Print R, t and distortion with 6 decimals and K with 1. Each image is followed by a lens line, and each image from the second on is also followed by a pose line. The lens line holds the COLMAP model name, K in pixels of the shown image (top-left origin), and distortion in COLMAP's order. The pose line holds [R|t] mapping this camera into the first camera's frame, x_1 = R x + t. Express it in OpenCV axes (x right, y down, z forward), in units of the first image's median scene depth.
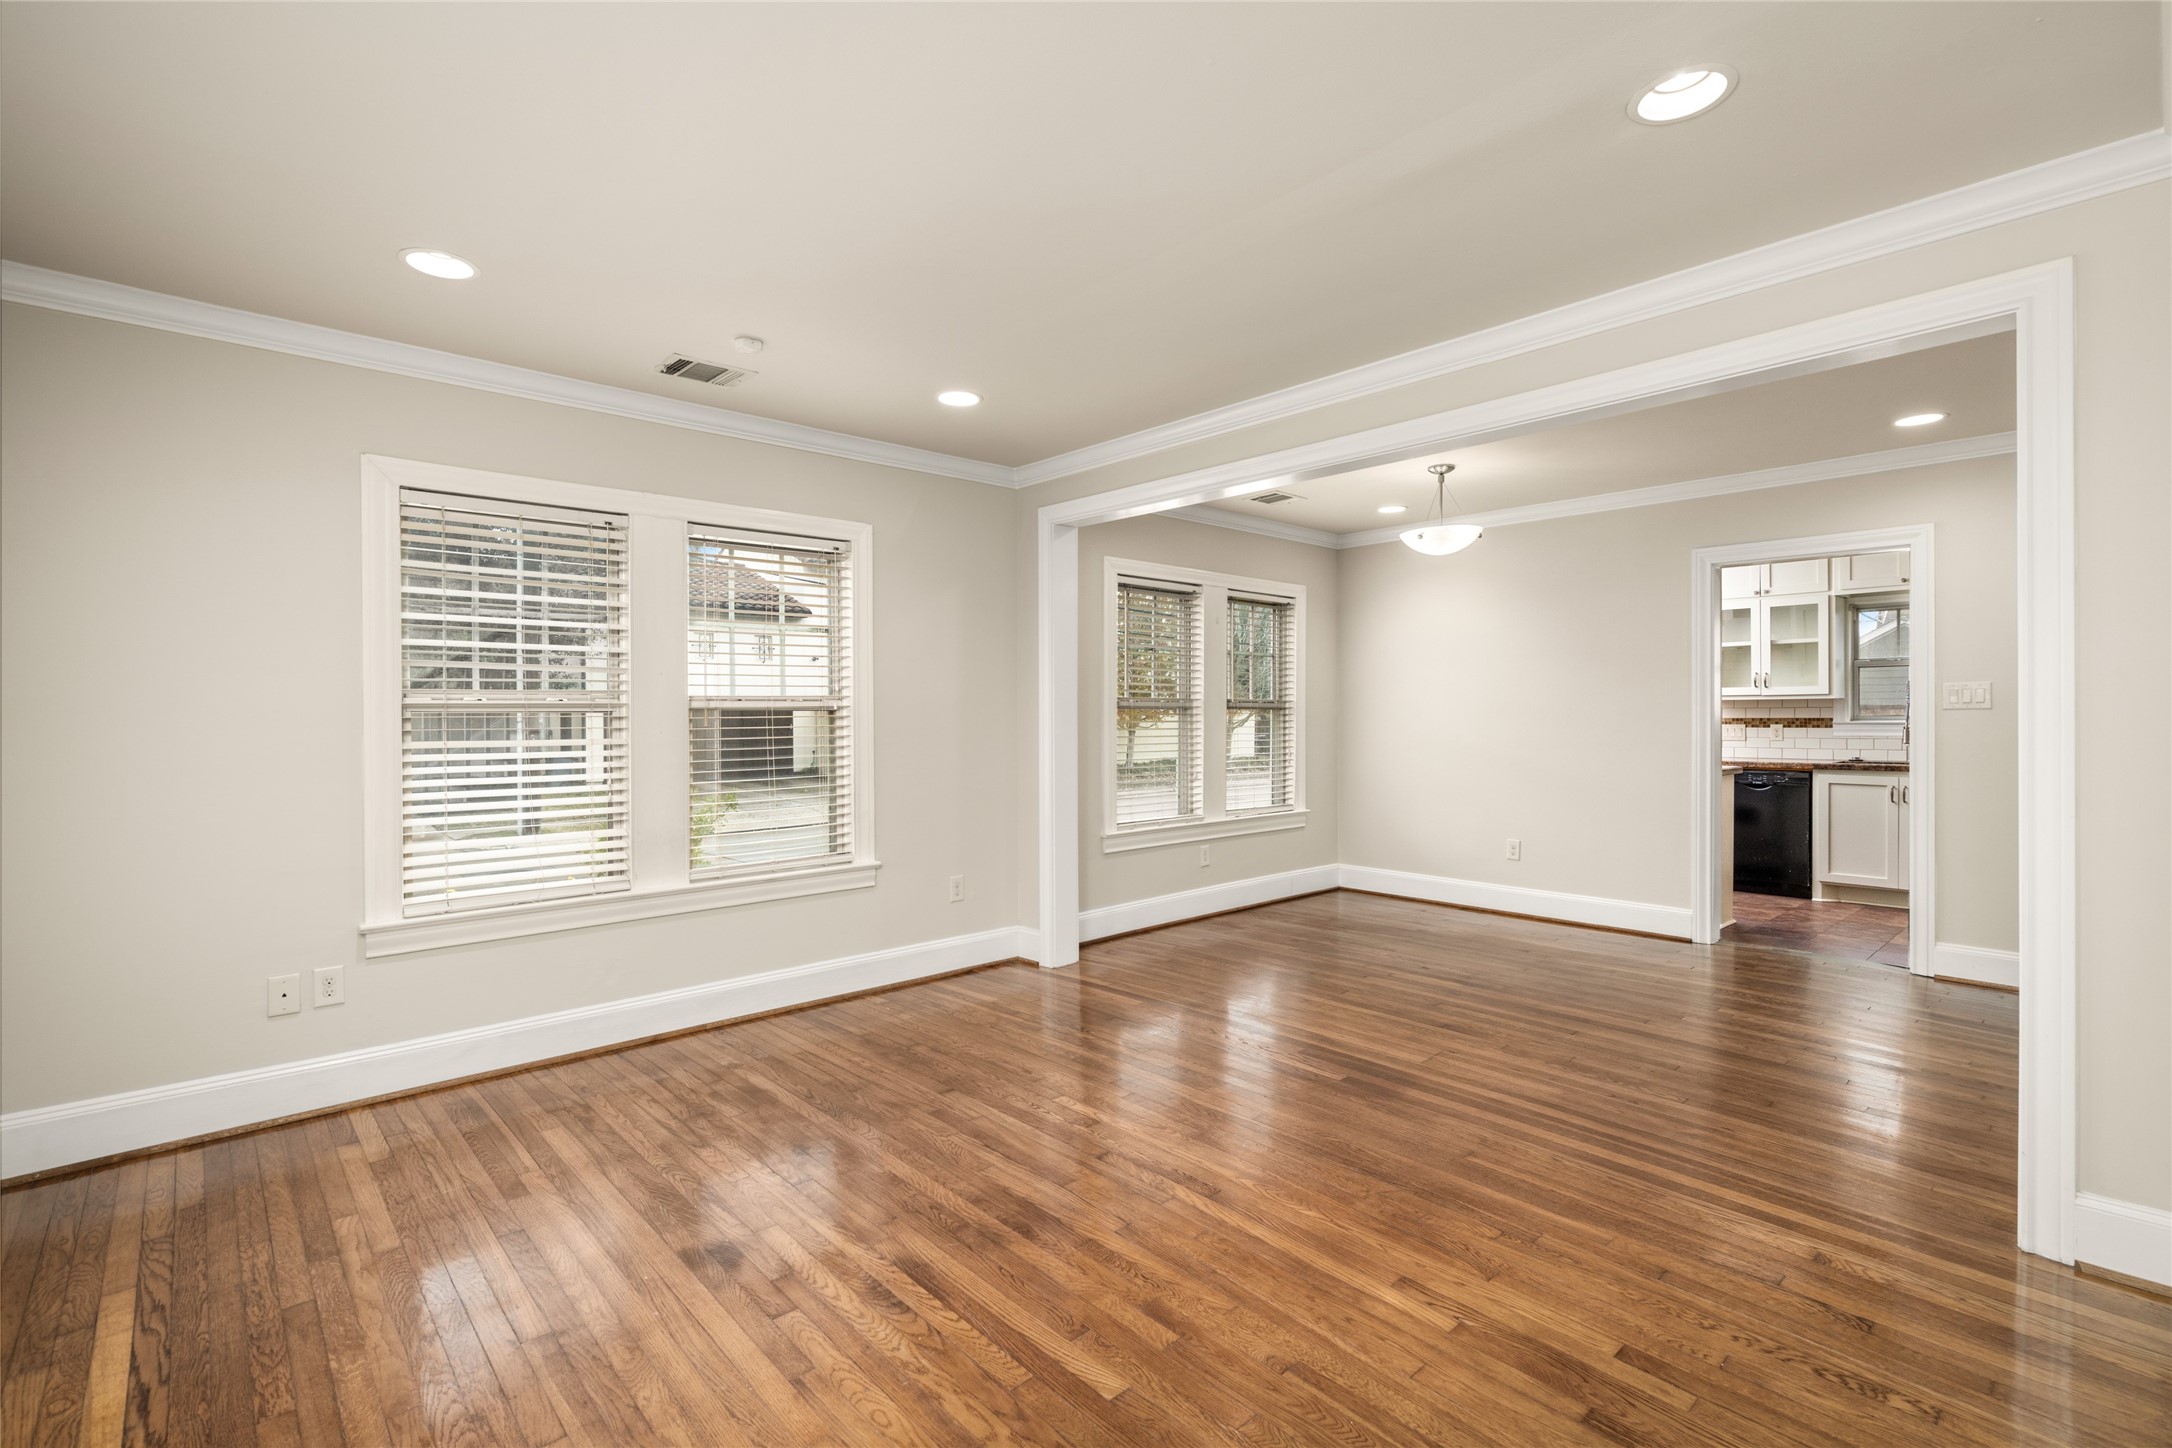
lens RADIAL K [[995.6, 0, 1081.0], [0, 995.6, 719.8], [0, 0, 1]] dist [-0.004570, 0.001097]
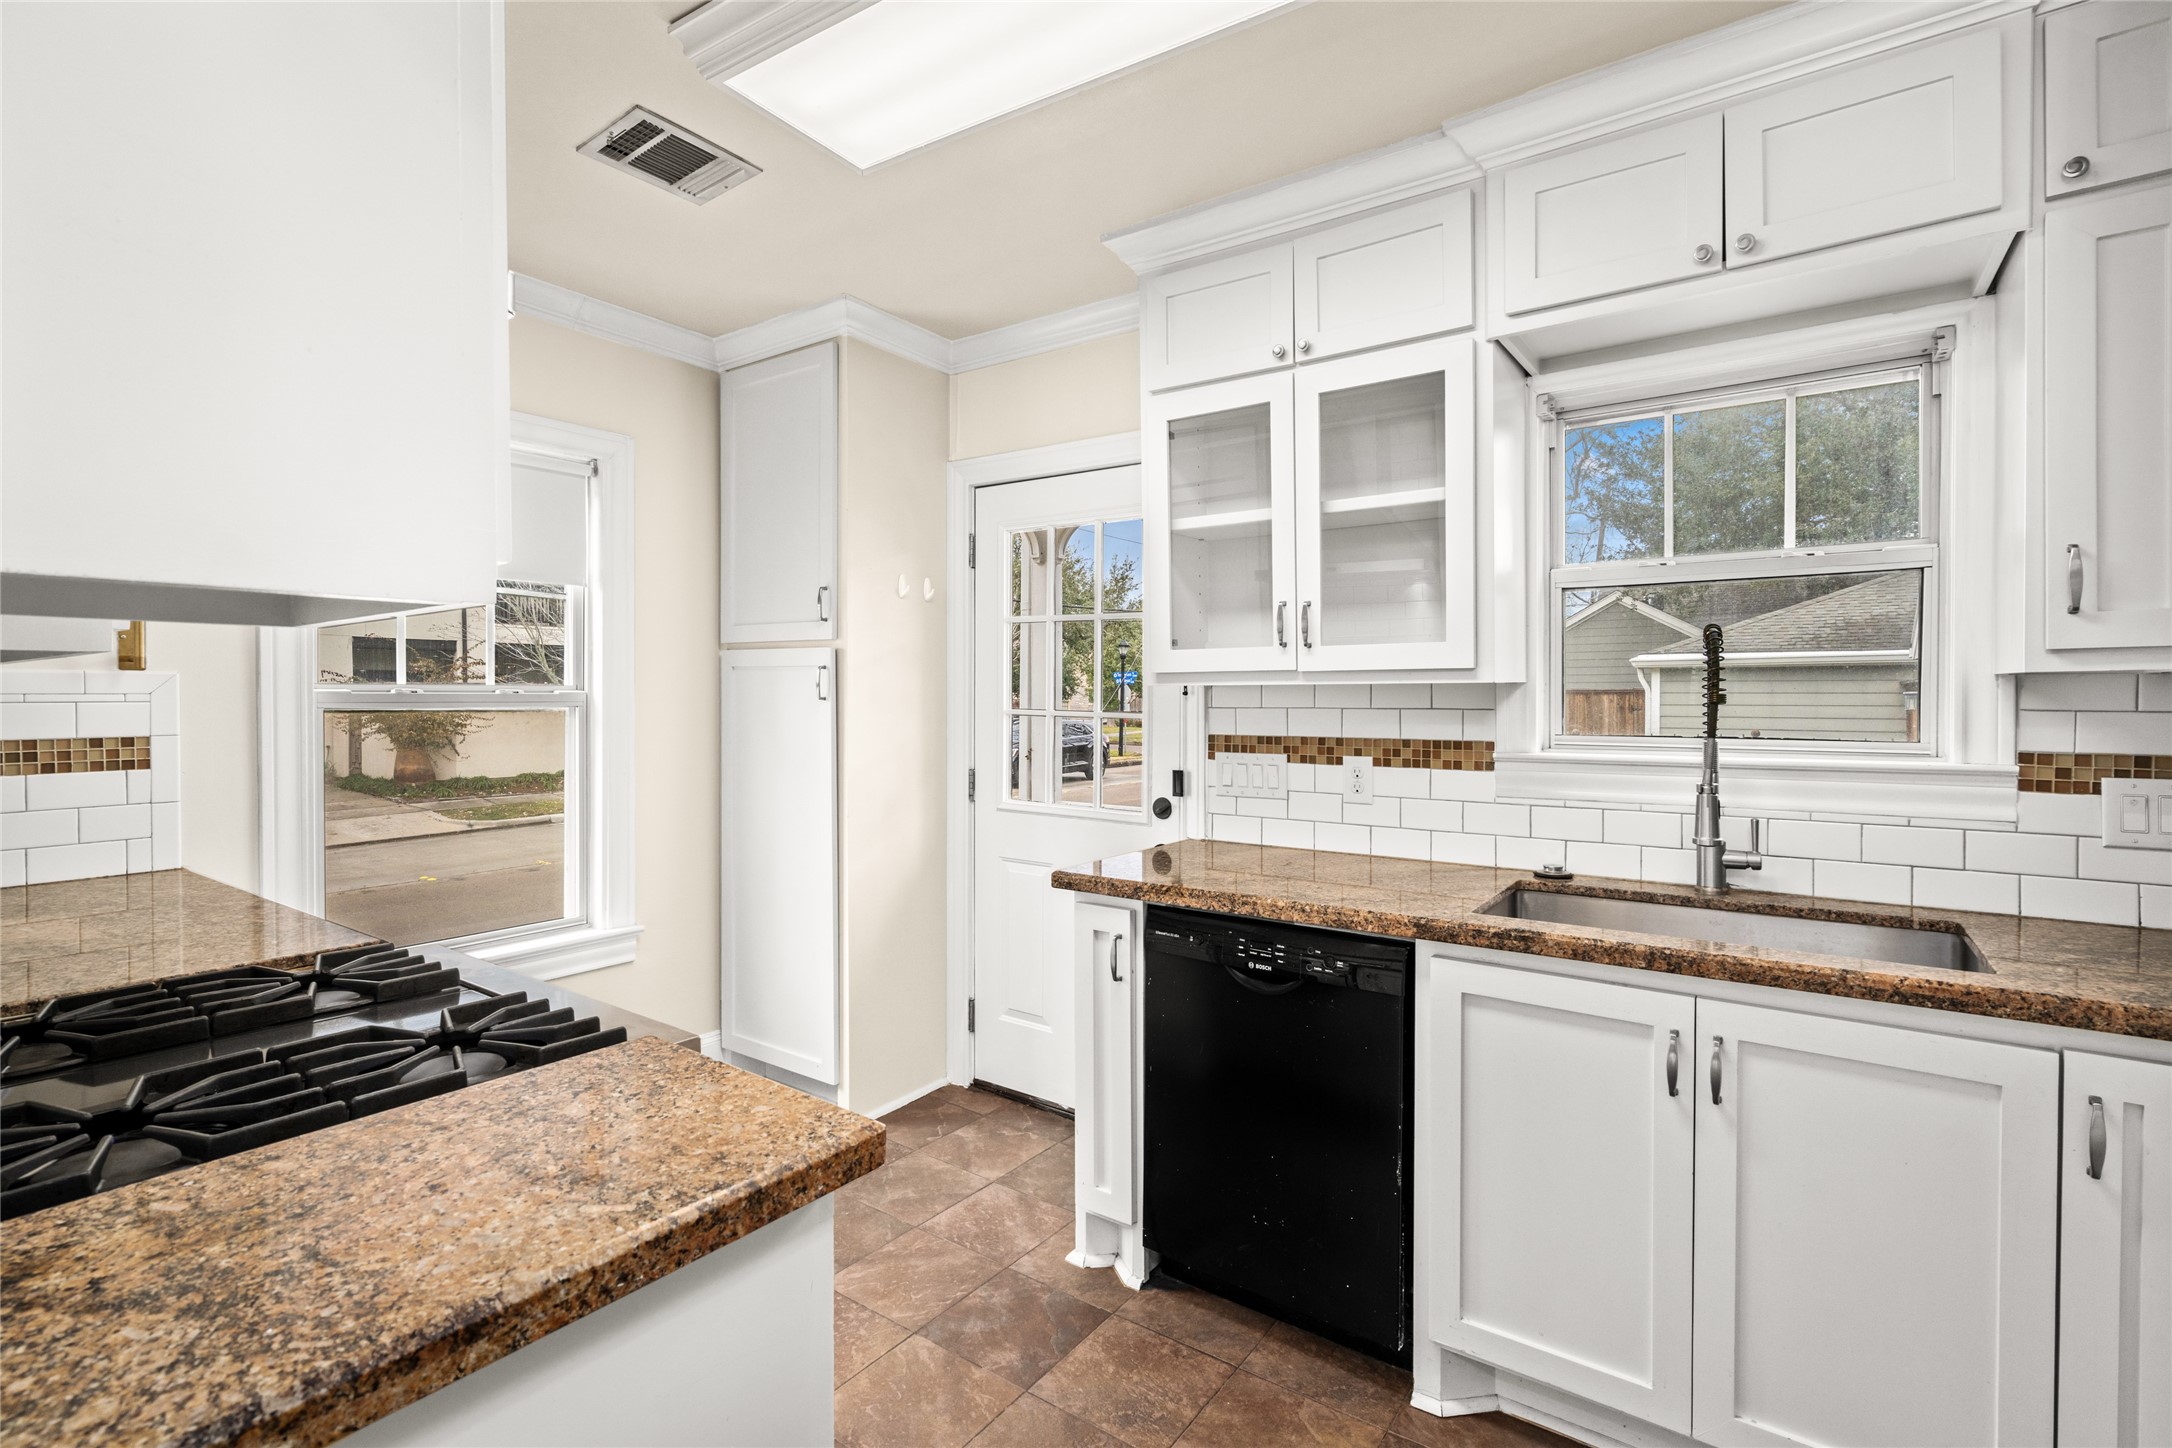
lens RADIAL K [[995.6, 0, 1091.2], [0, 995.6, 707.4], [0, 0, 1]] dist [-0.004570, 0.001097]
pose [[0.979073, -0.002631, 0.203492, 0.781217], [0.001617, 0.999985, 0.005151, -0.021336], [-0.203503, -0.004714, 0.979063, 0.984069]]
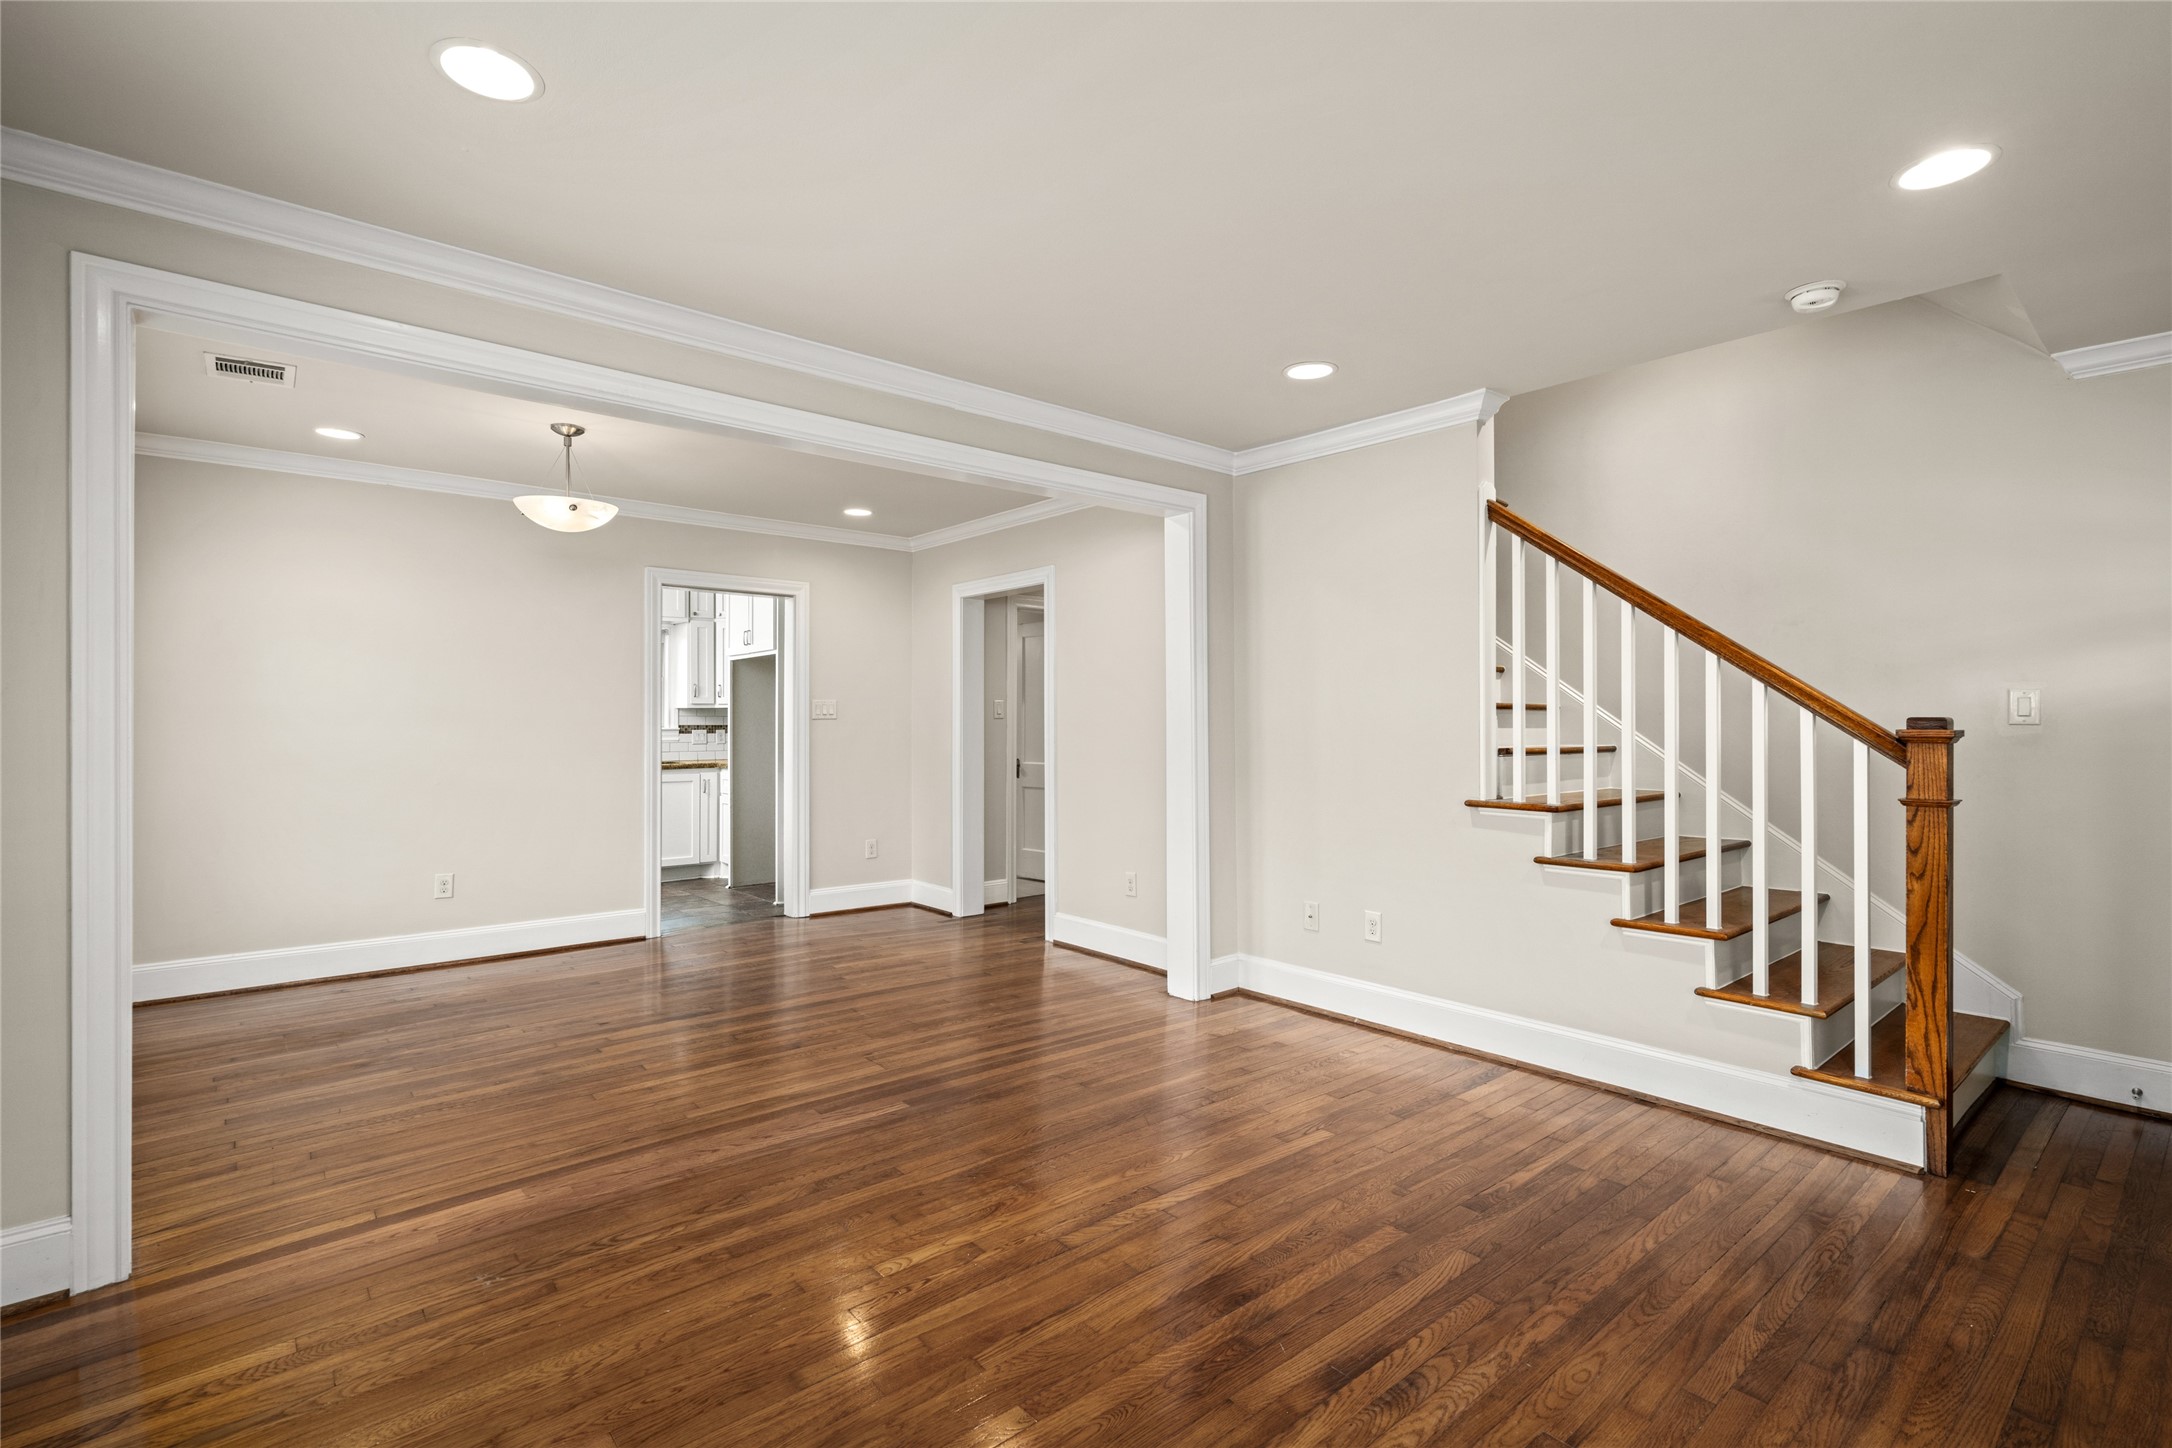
lens RADIAL K [[995.6, 0, 1094.6], [0, 995.6, 728.6], [0, 0, 1]] dist [-0.004570, 0.001097]
pose [[0.024520, -0.004424, 0.999690, -0.641087], [0.004035, 0.999983, 0.004326, -0.002671], [-0.999691, 0.003928, 0.024538, 0.745806]]
